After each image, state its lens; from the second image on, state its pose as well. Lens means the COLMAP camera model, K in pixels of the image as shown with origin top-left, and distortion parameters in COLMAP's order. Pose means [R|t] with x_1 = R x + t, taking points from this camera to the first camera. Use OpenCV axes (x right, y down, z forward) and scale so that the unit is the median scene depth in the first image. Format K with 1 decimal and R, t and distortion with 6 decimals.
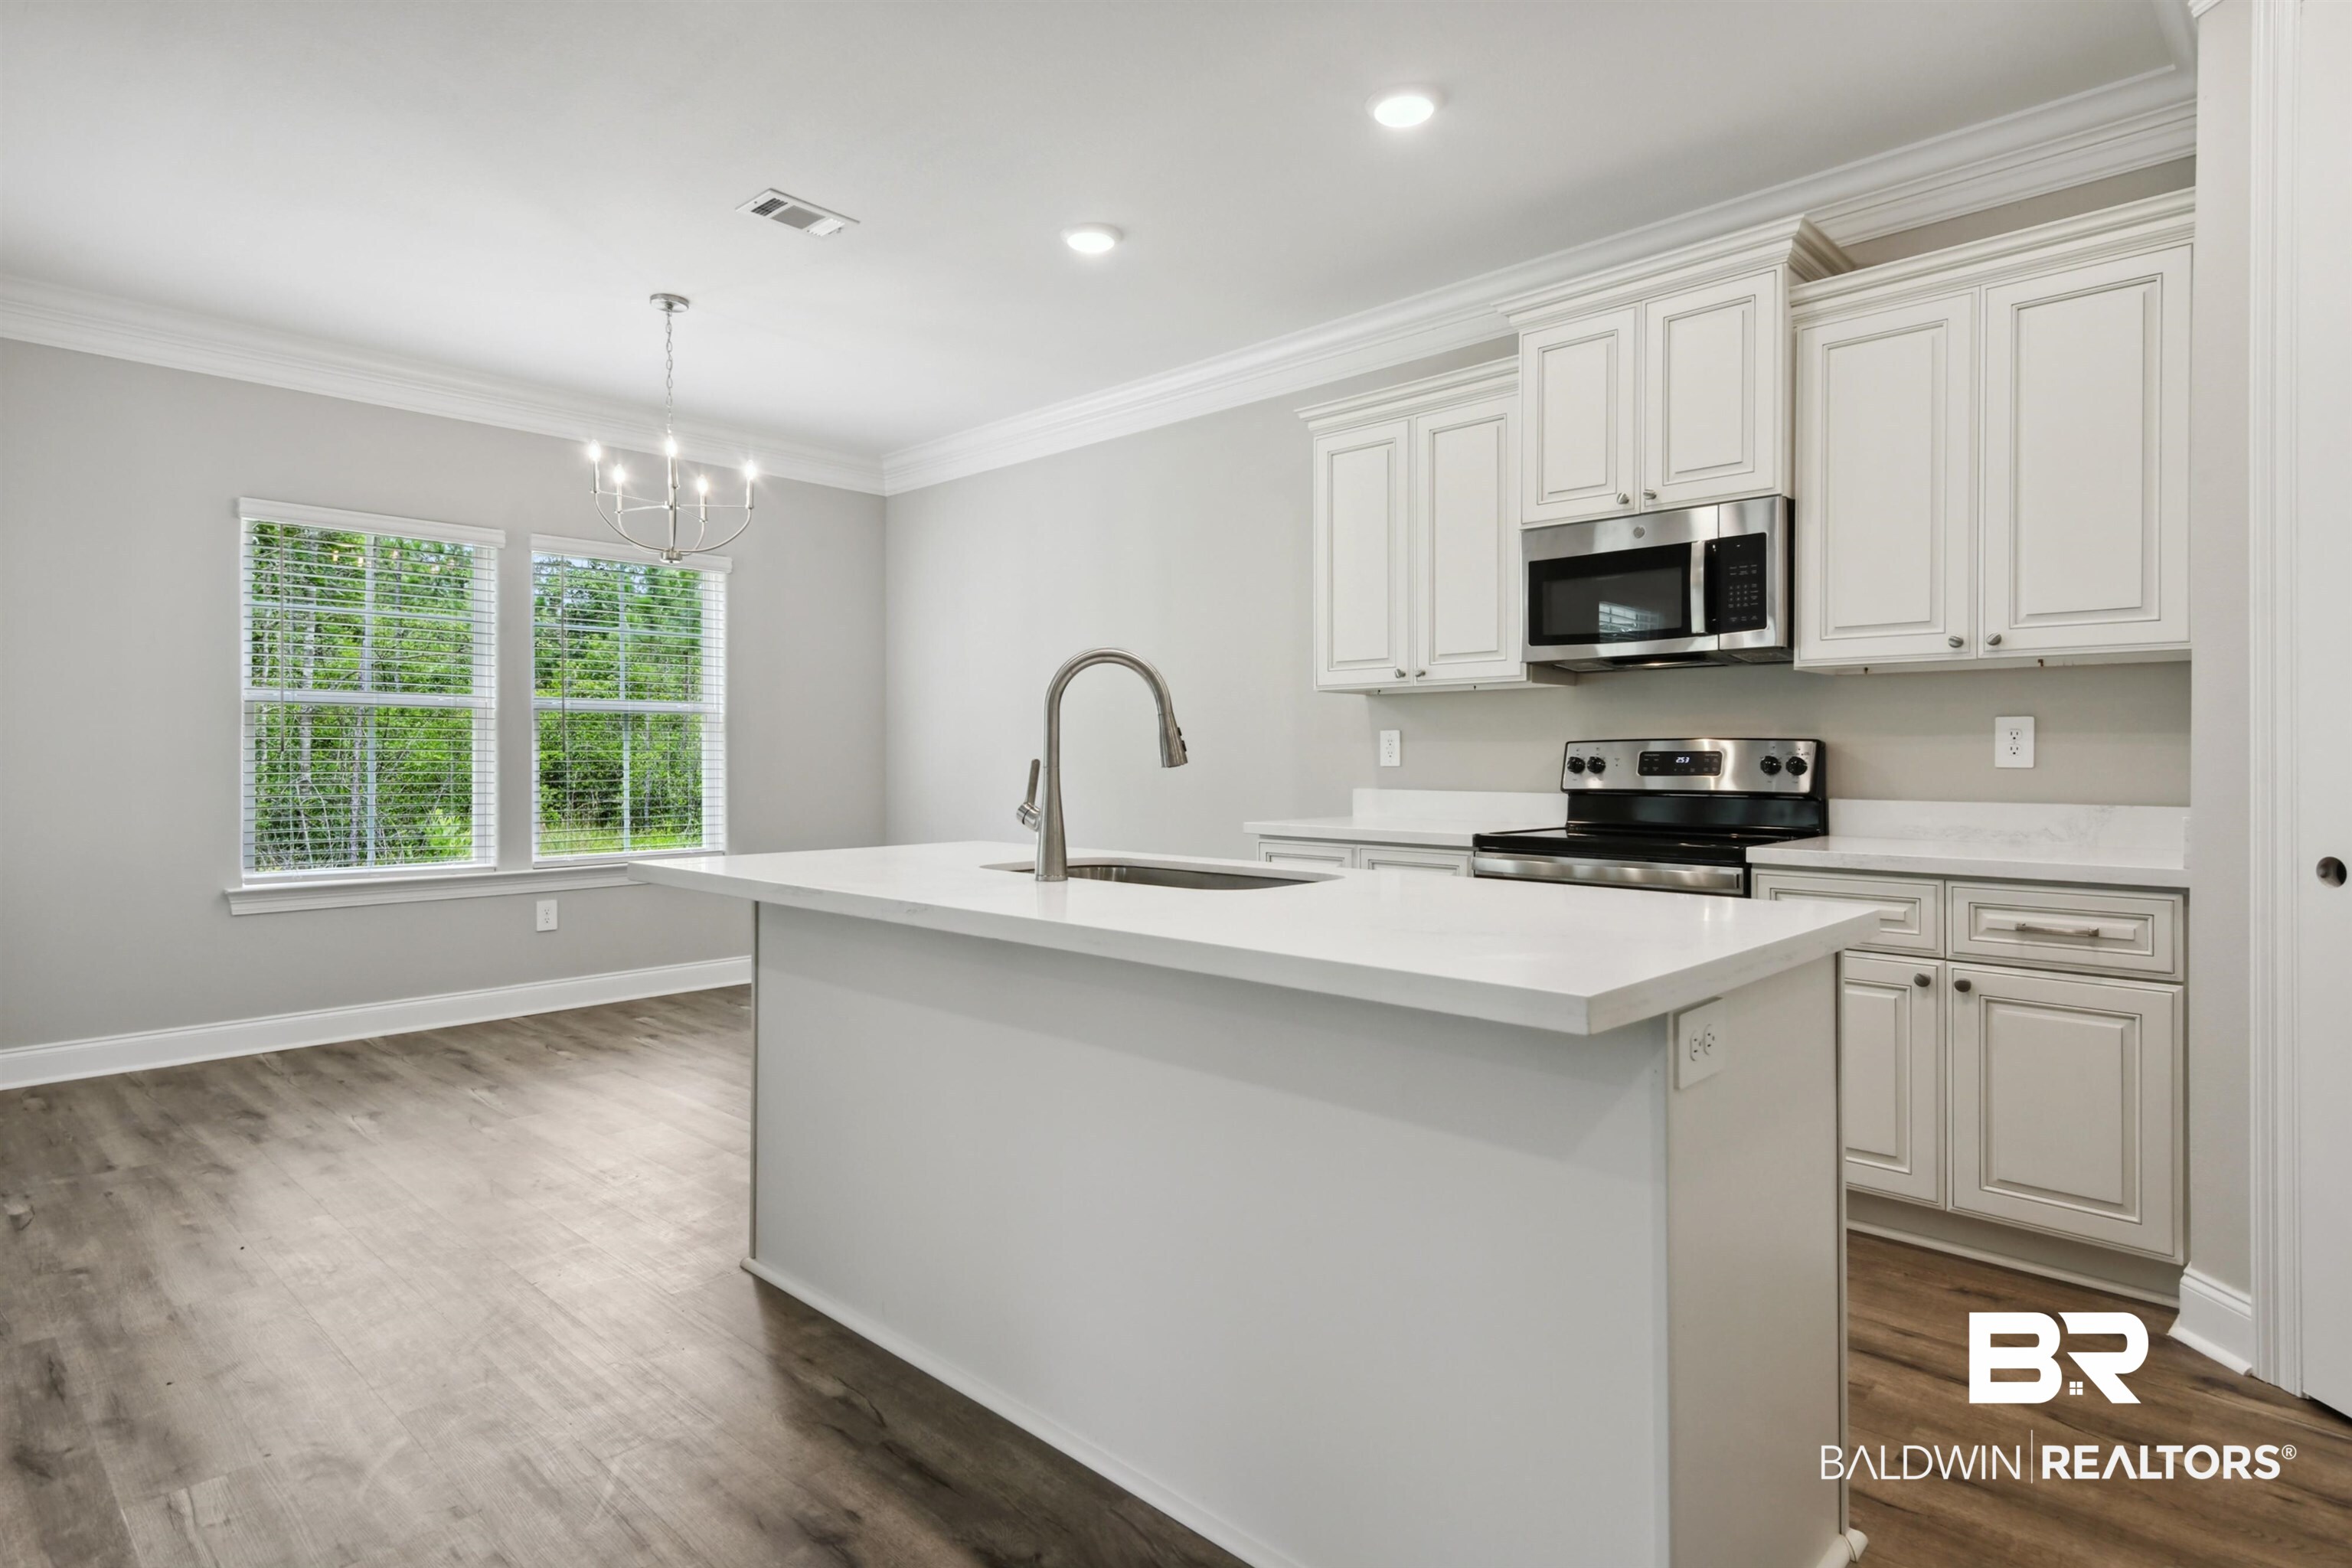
lens RADIAL K [[1233.7, 0, 1186.7], [0, 1233.7, 759.2], [0, 0, 1]] dist [0.000218, -0.000087]
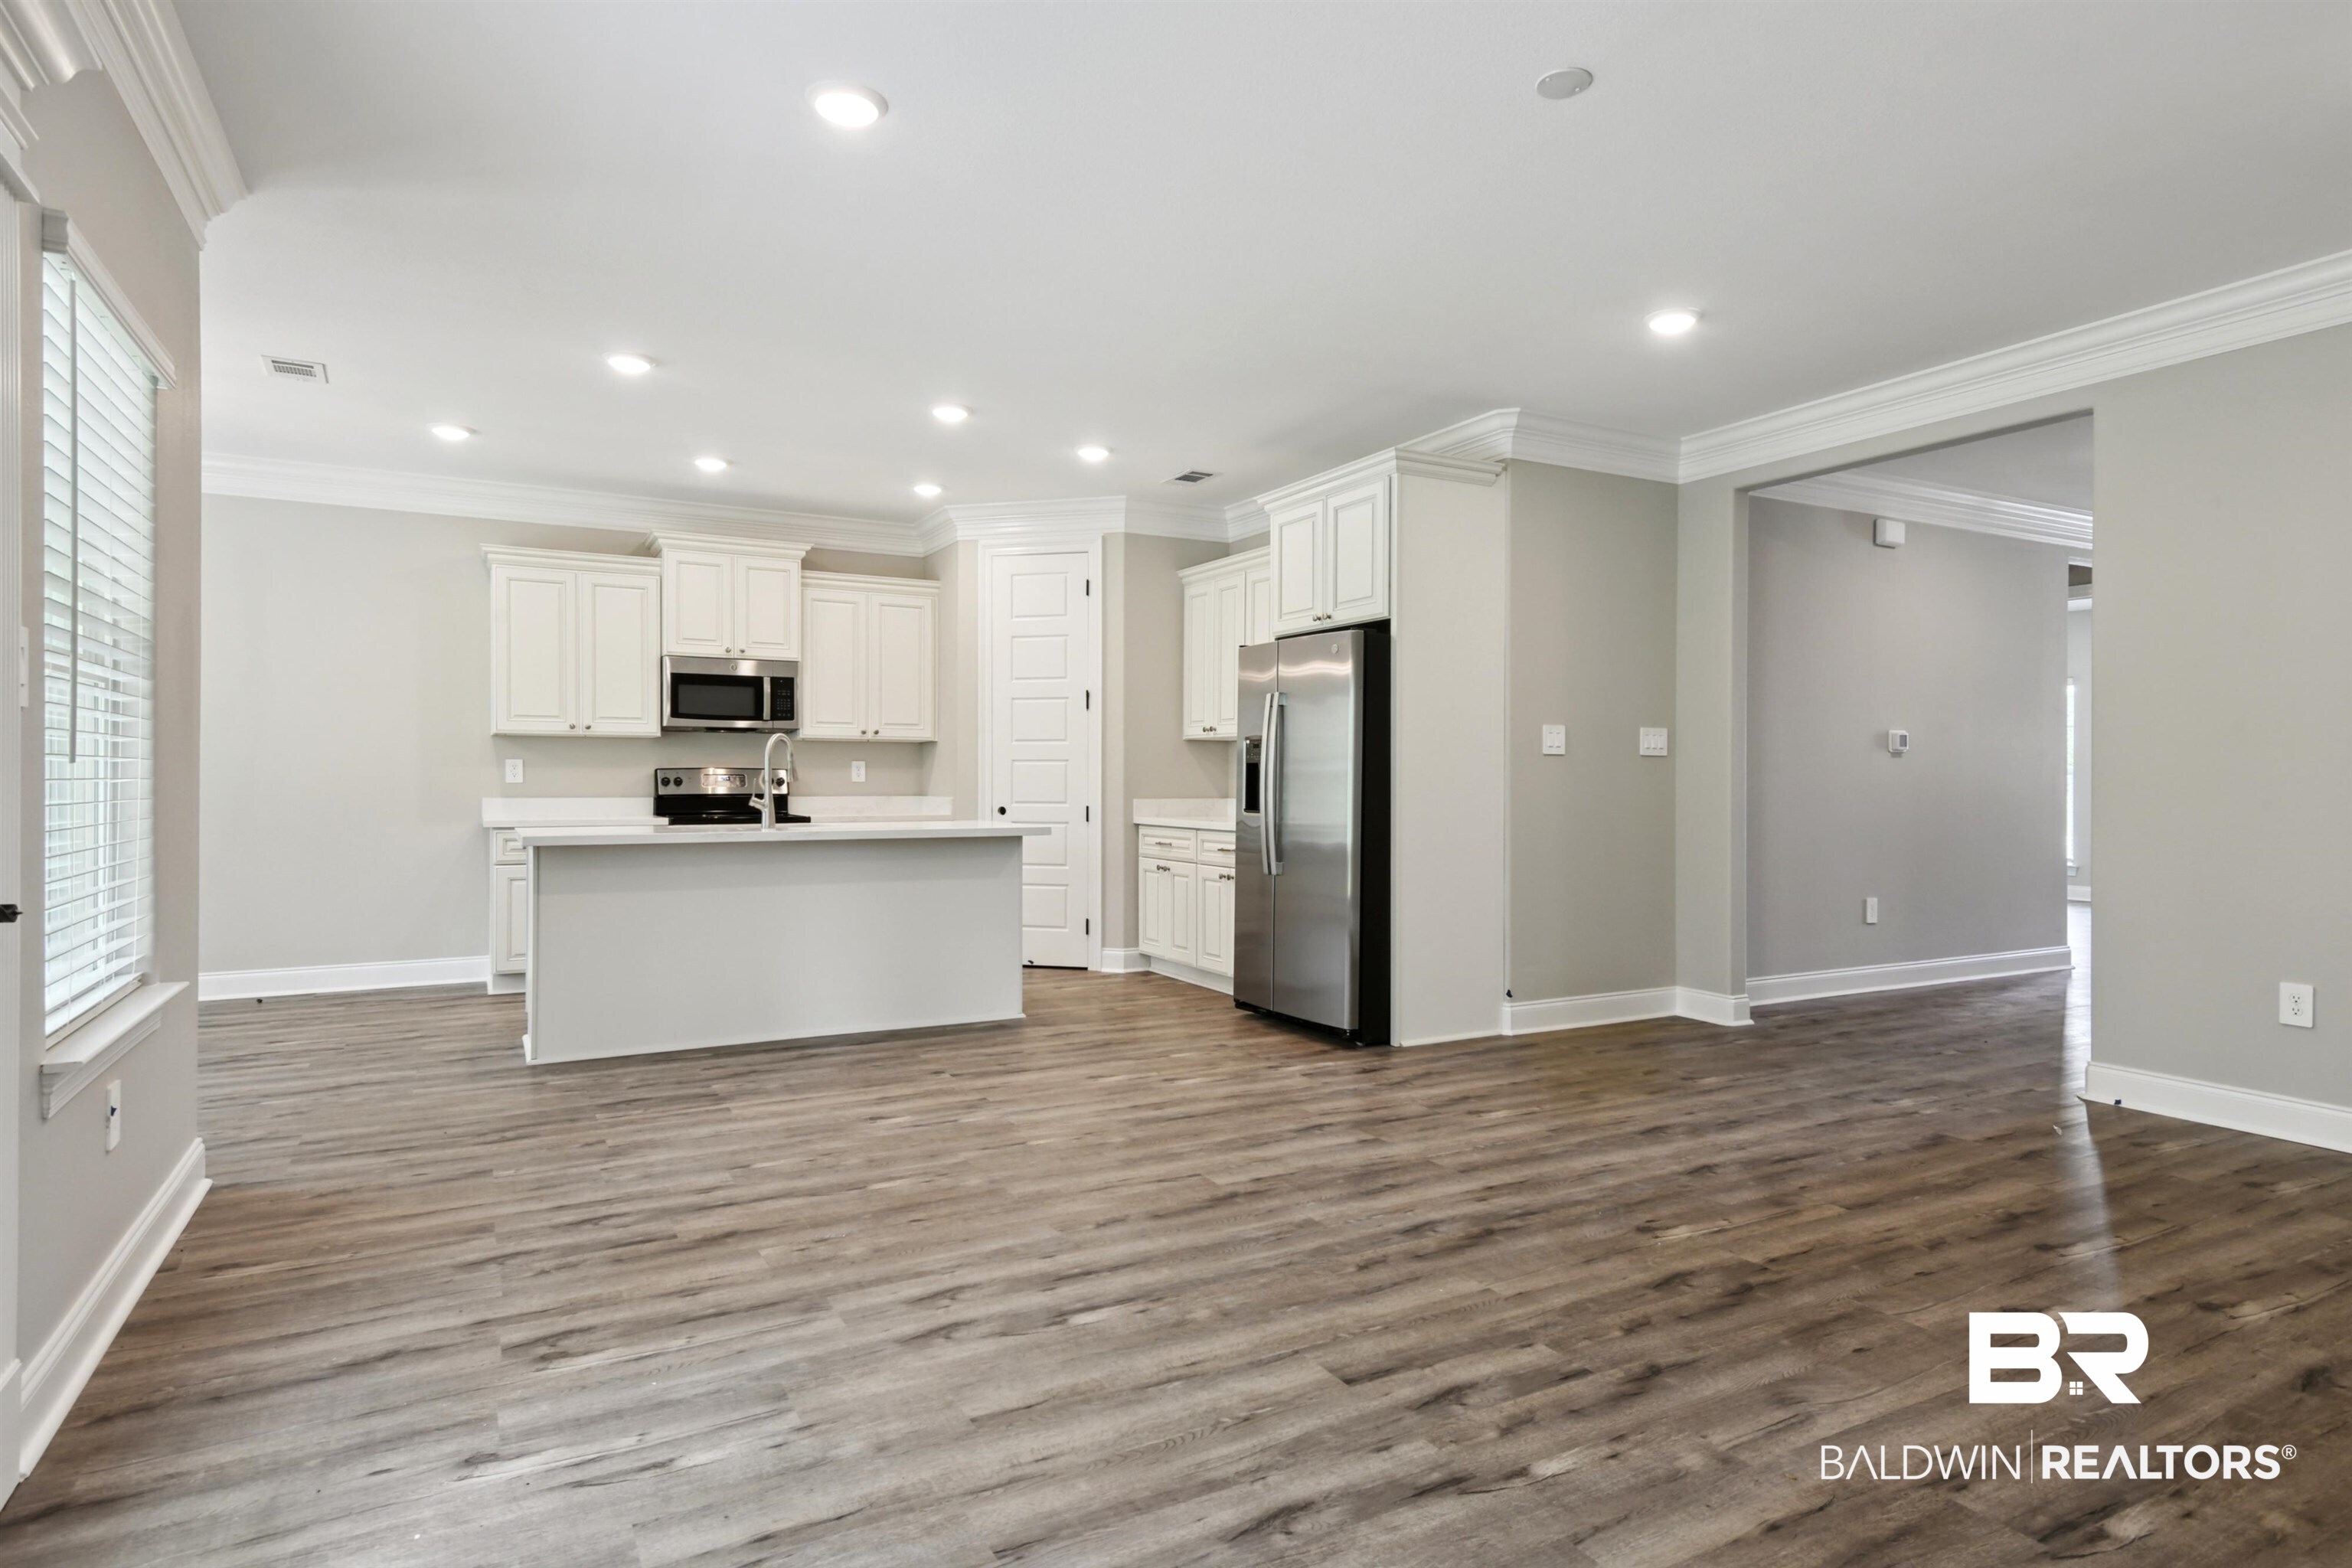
lens RADIAL K [[1281.4, 0, 1176.0], [0, 1281.4, 784.0], [0, 0, 1]] dist [0.035572, -0.000314]
pose [[0.299724, -0.002957, 0.954021, -1.344457], [-0.000252, 0.999995, 0.003179, 0.002418], [-0.954026, -0.001193, 0.299722, -0.311940]]
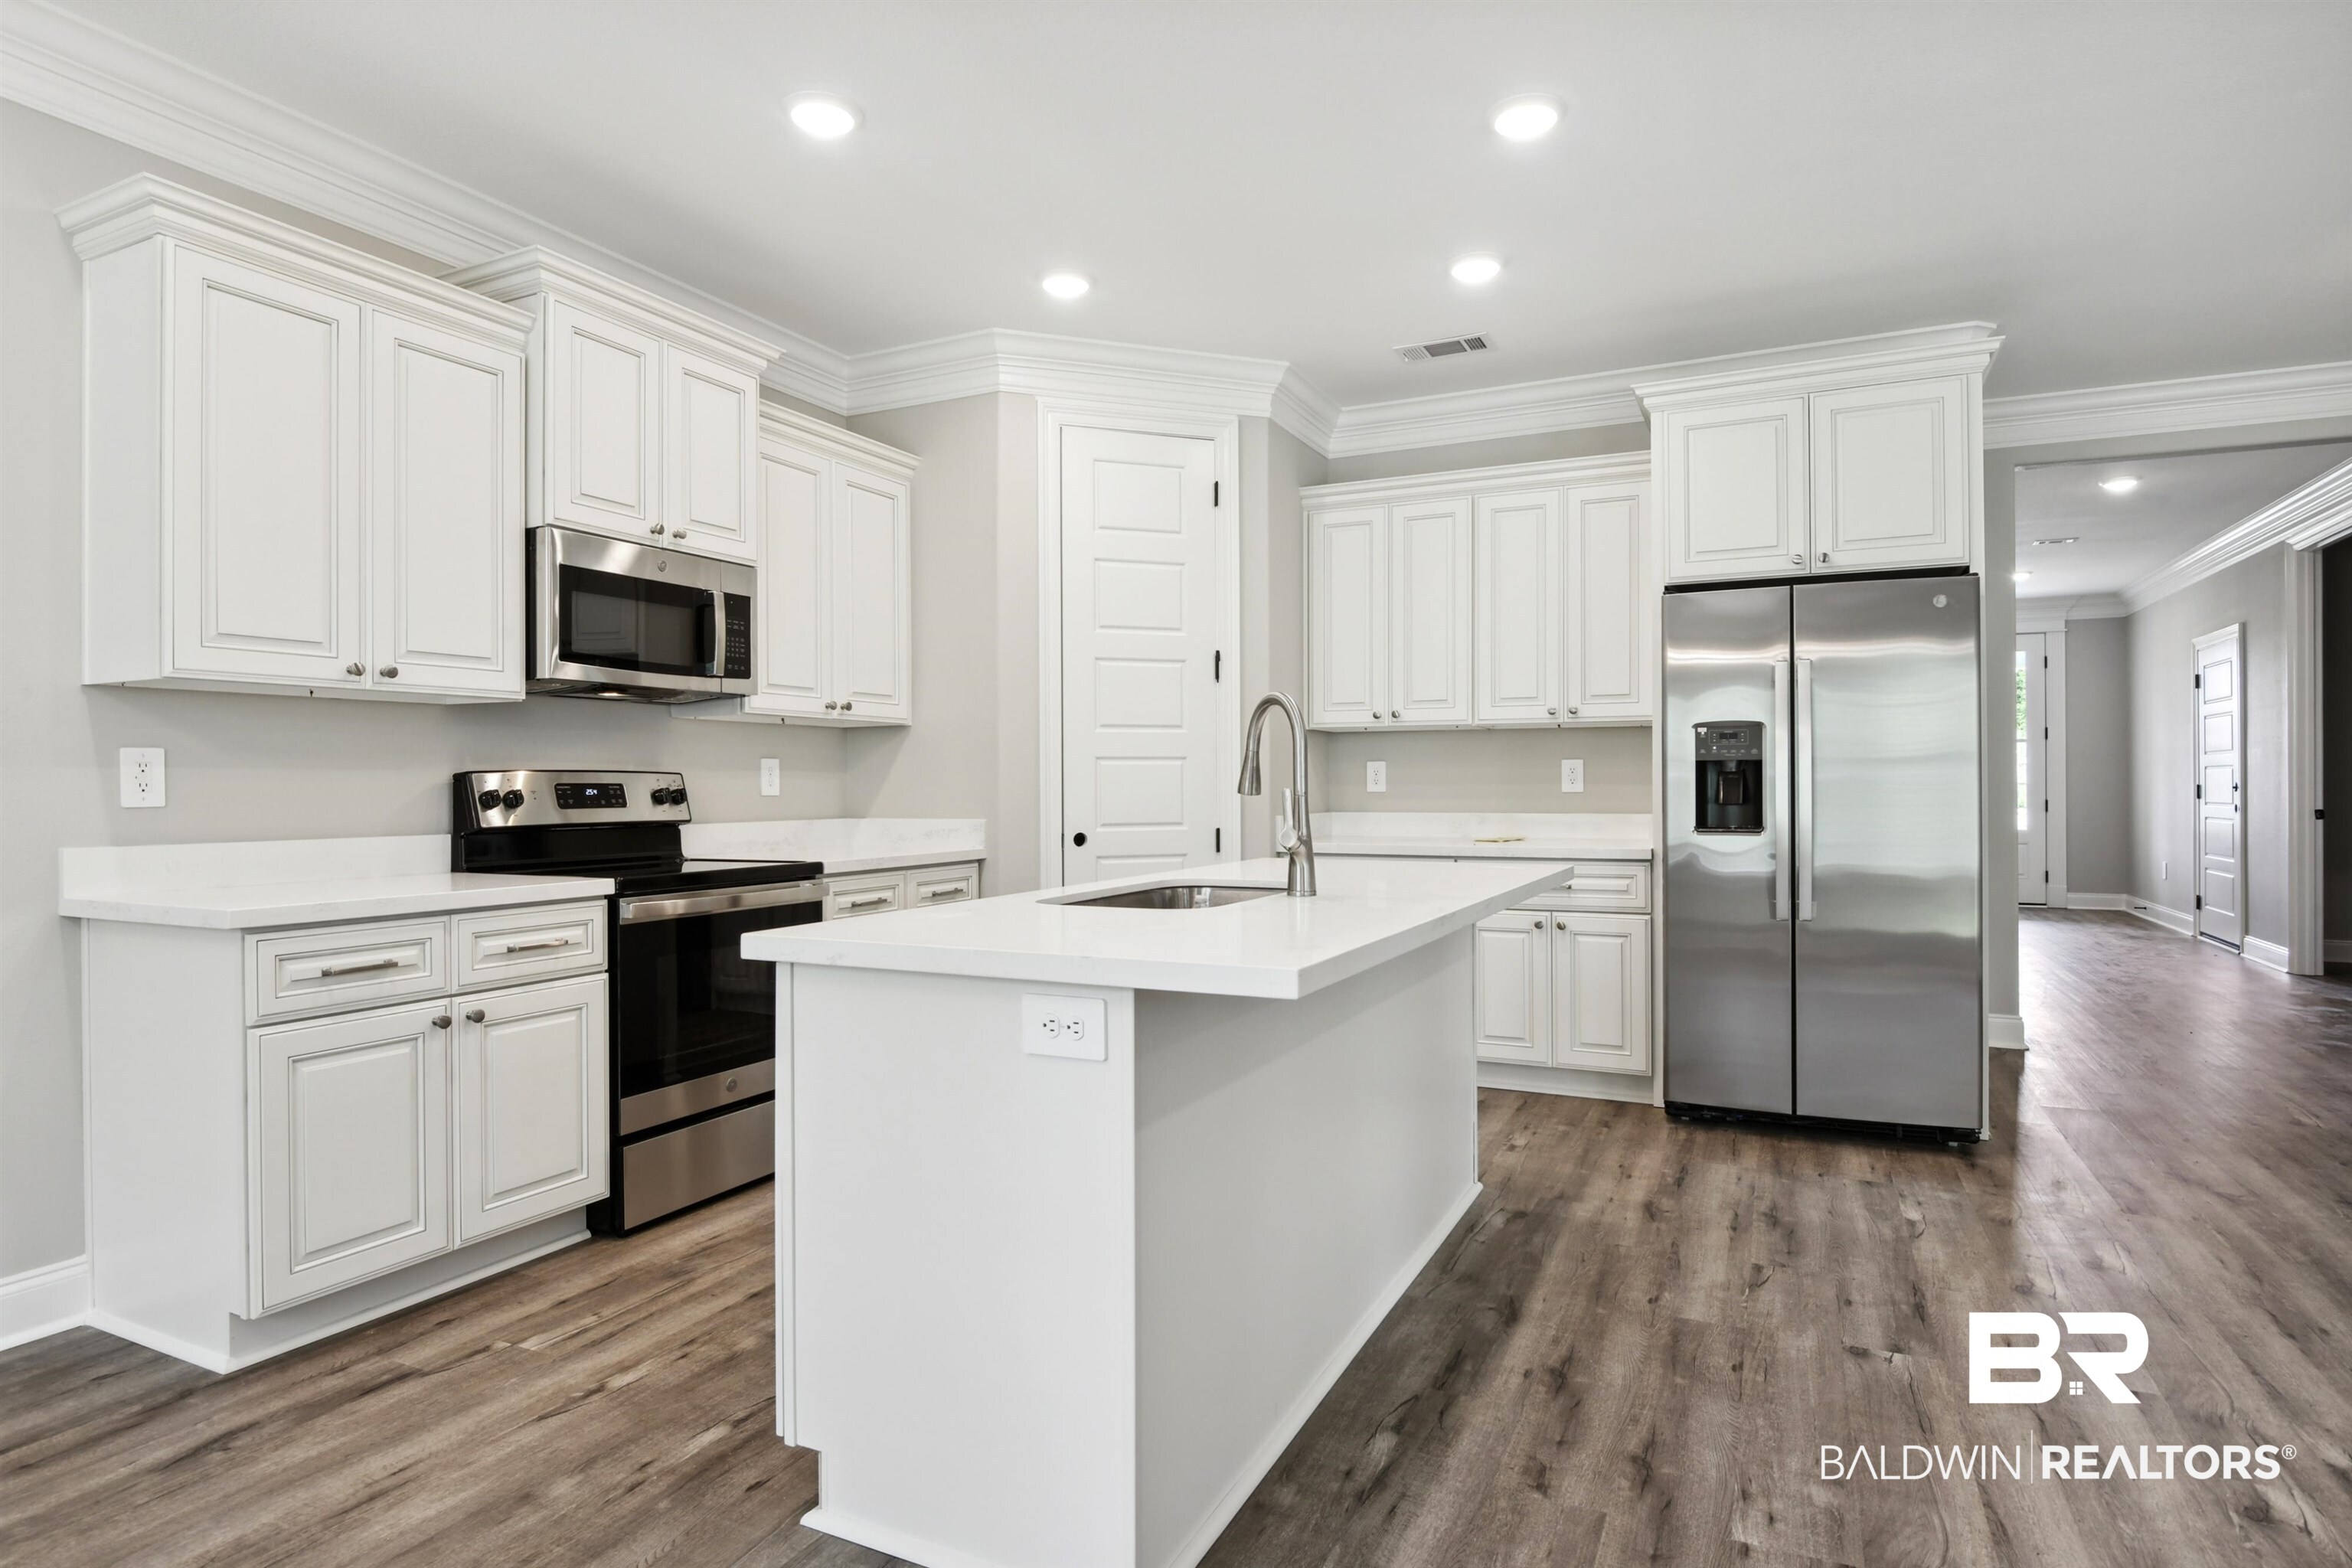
lens RADIAL K [[1254.2, 0, 1176.0], [0, 1254.2, 784.0], [0, 0, 1]] dist [-0.003052, -0.016654]
pose [[-0.294298, -0.000118, 0.955714, -0.684033], [0.005573, 0.999983, 0.001839, -0.004726], [-0.955697, 0.005868, -0.294293, 0.838138]]
